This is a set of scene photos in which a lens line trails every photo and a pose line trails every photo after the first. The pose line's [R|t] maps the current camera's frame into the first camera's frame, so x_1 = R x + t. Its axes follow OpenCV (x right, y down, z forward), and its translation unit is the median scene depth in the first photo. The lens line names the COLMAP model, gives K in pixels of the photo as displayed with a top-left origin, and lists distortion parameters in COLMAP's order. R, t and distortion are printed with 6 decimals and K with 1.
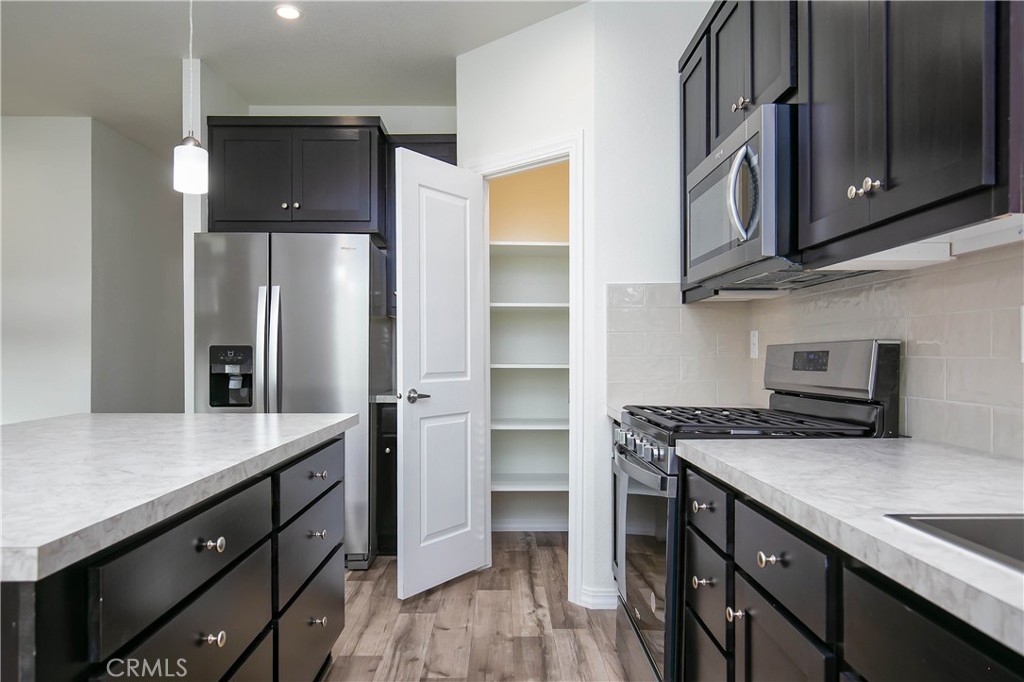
lens RADIAL K [[709.0, 0, 508.3], [0, 709.0, 343.8], [0, 0, 1]] dist [0.037892, 0.003399]
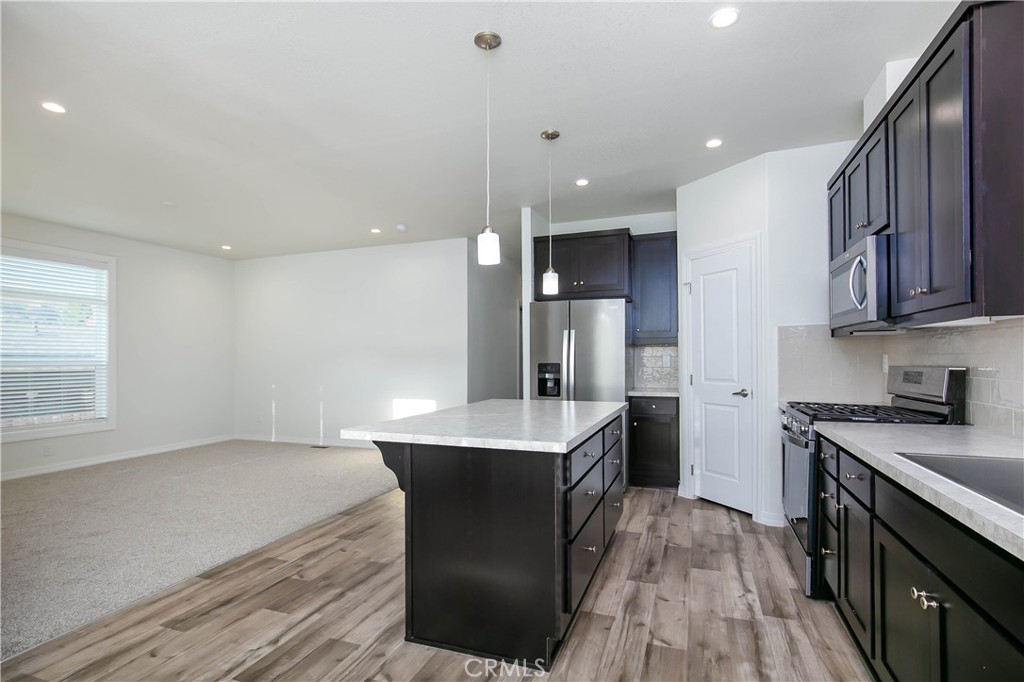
lens RADIAL K [[519.1, 0, 509.7], [0, 519.1, 353.3], [0, 0, 1]] dist [0.004265, 0.000842]
pose [[0.935658, -0.007876, -0.352820, -0.017805], [0.010039, 0.999940, 0.004301, -0.040044], [0.352765, -0.007566, 0.935681, -0.386520]]
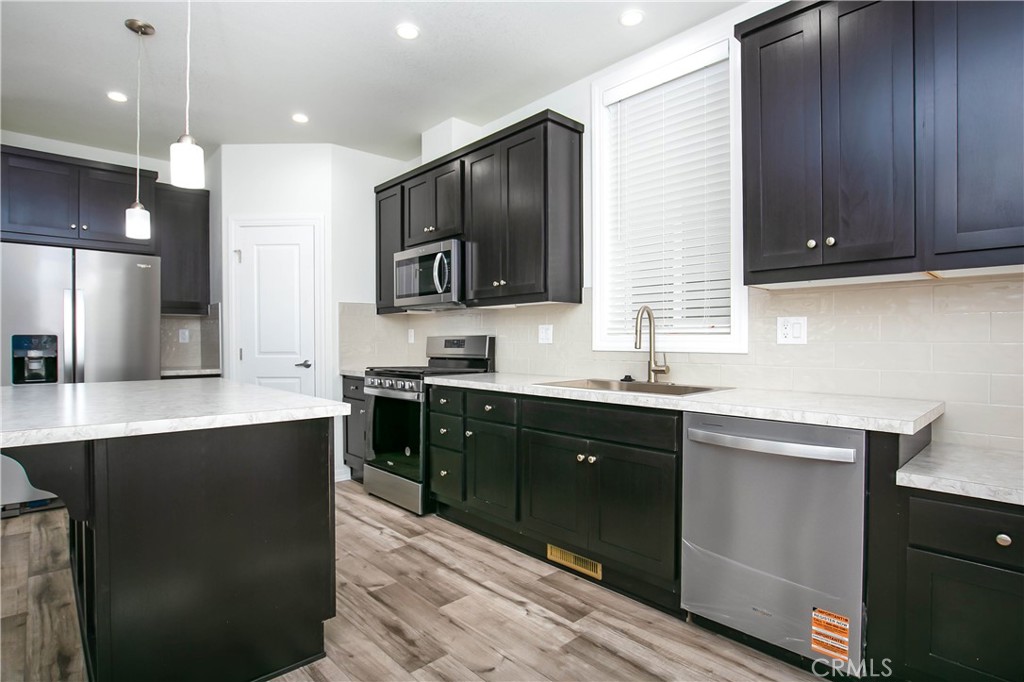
lens RADIAL K [[519.1, 0, 512.2], [0, 519.1, 342.4], [0, 0, 1]] dist [0.004265, 0.000842]
pose [[0.746367, -0.003856, 0.665523, -0.493556], [-0.007740, 0.999865, 0.014473, -0.005896], [-0.665490, -0.015954, 0.746237, -0.341506]]
